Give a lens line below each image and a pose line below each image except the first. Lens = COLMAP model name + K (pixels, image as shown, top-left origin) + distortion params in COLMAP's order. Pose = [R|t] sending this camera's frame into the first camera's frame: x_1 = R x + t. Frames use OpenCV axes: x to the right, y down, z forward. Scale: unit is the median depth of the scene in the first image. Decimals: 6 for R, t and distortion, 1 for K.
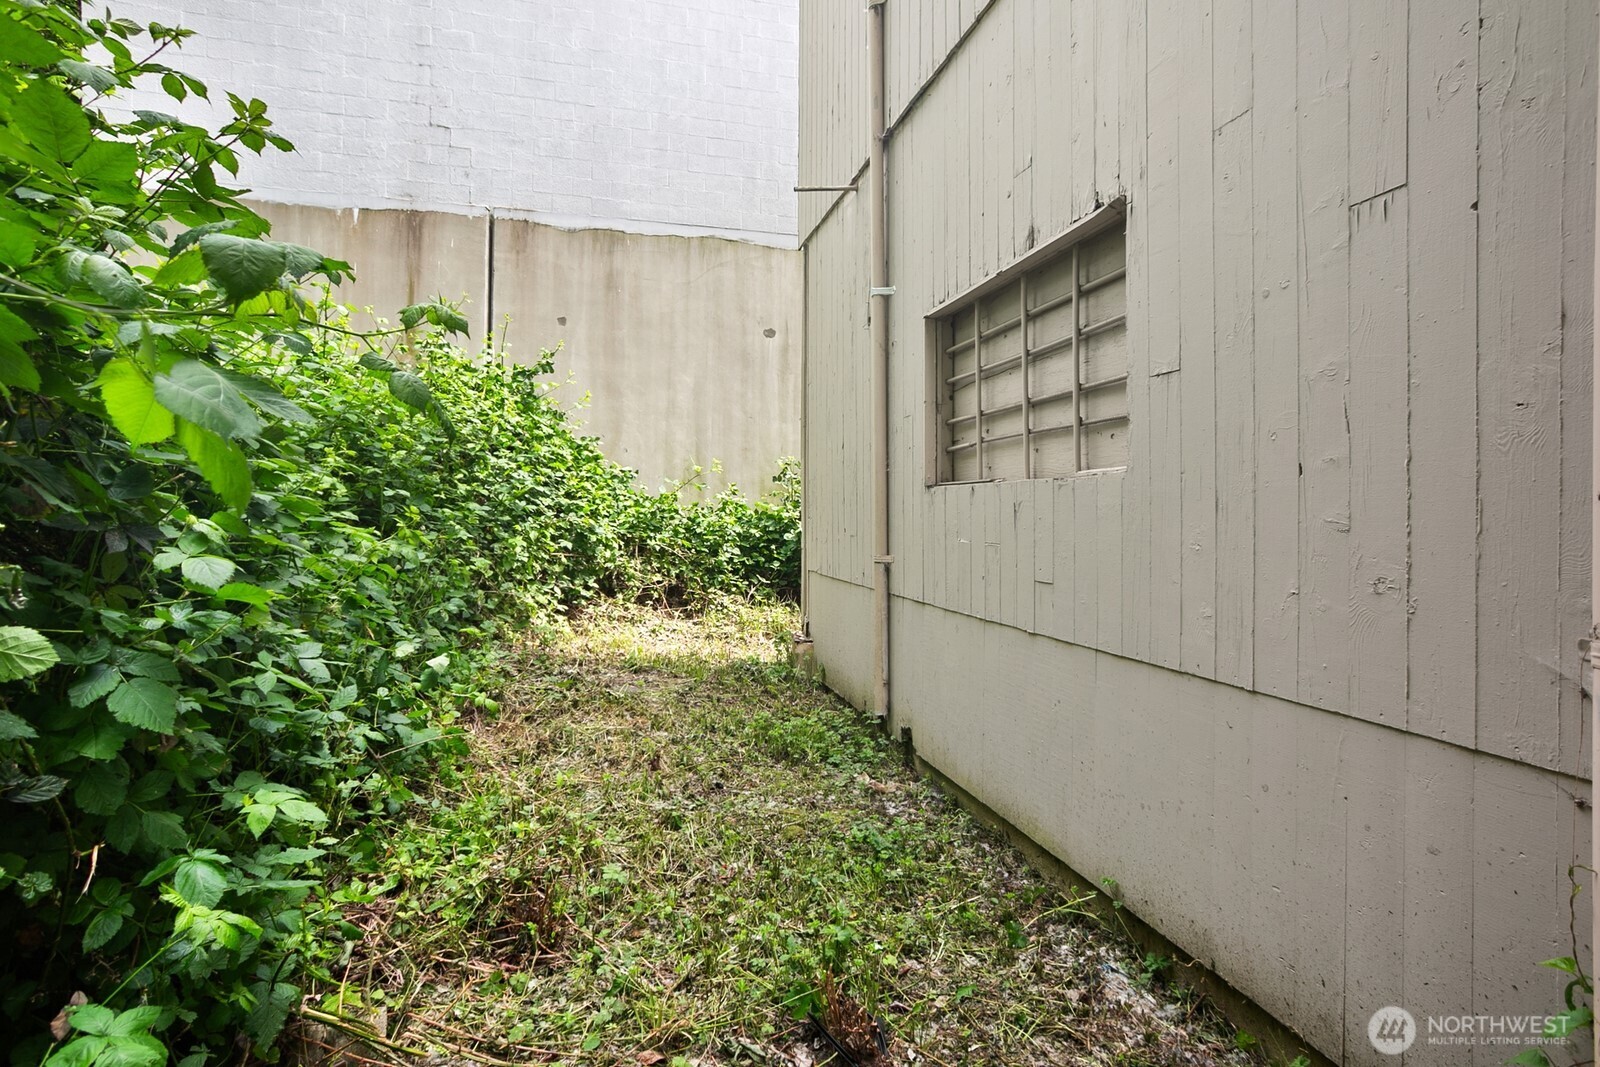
lens RADIAL K [[778.1, 0, 797.2], [0, 778.1, 526.4], [0, 0, 1]] dist [-0.035258, 0.000017]
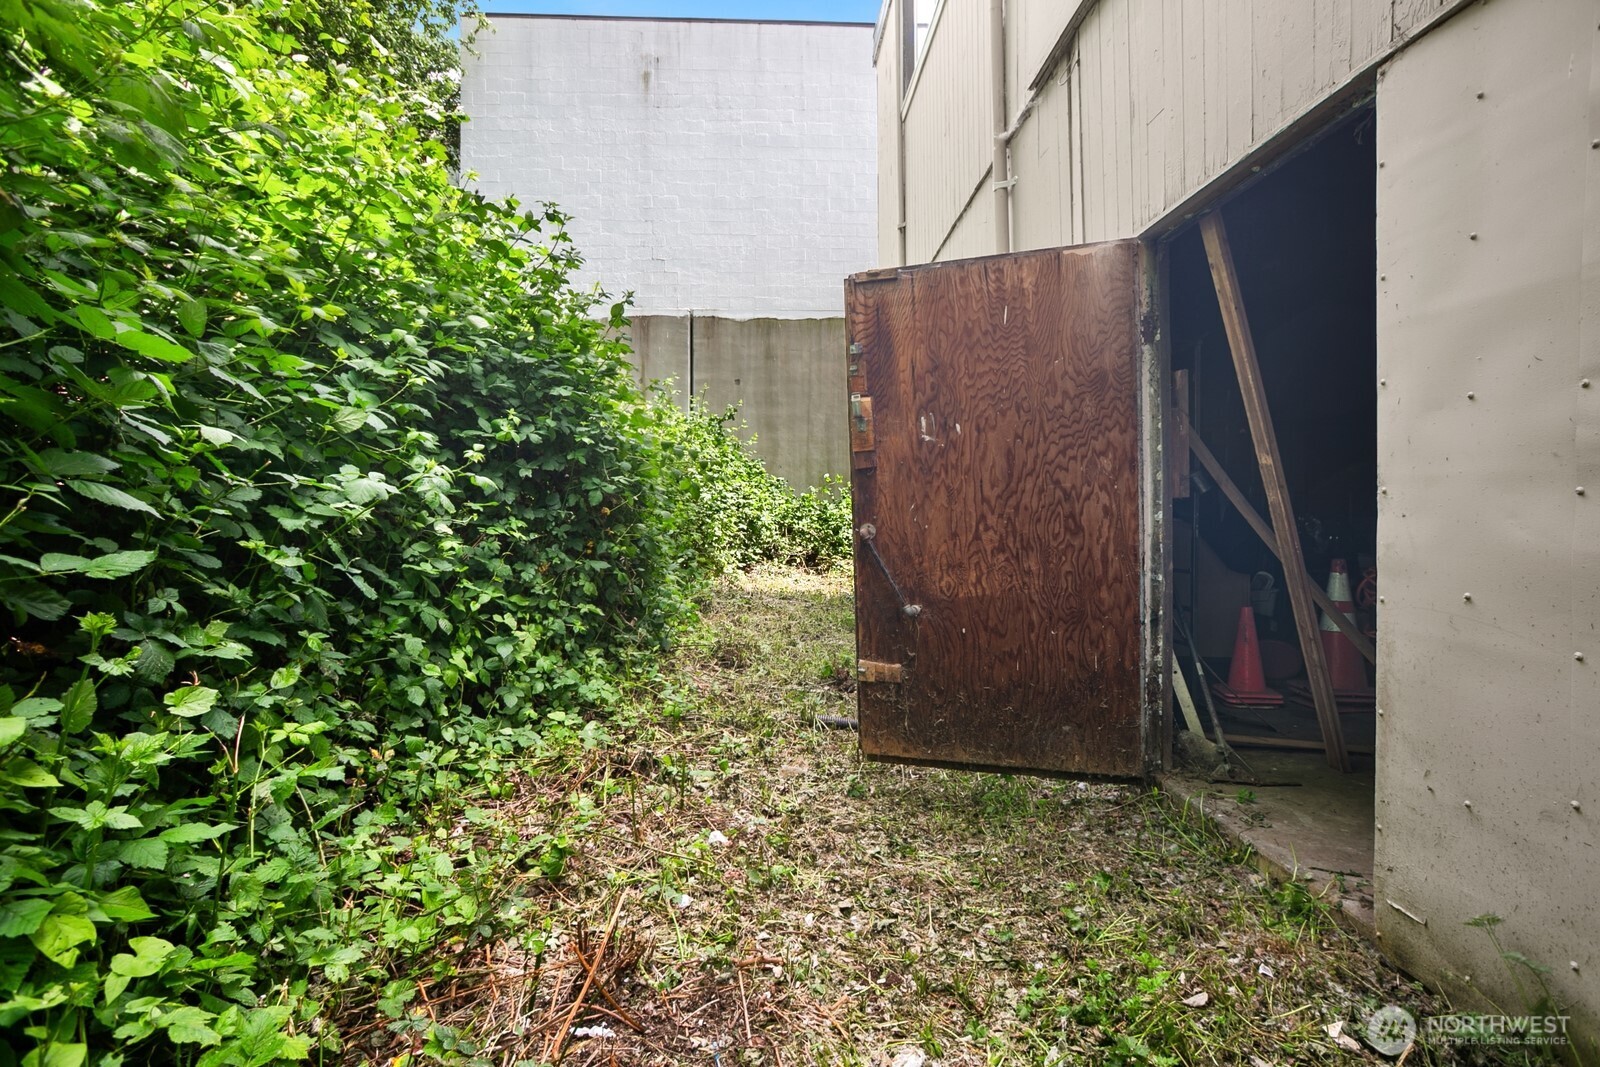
lens RADIAL K [[778.1, 0, 799.8], [0, 778.1, 528.8], [0, 0, 1]] dist [-0.035258, 0.000017]
pose [[0.977505, -0.011683, -0.210590, 0.153212], [0.012714, 0.999913, 0.003546, 0.020499], [0.210530, -0.006143, 0.977568, -0.538782]]
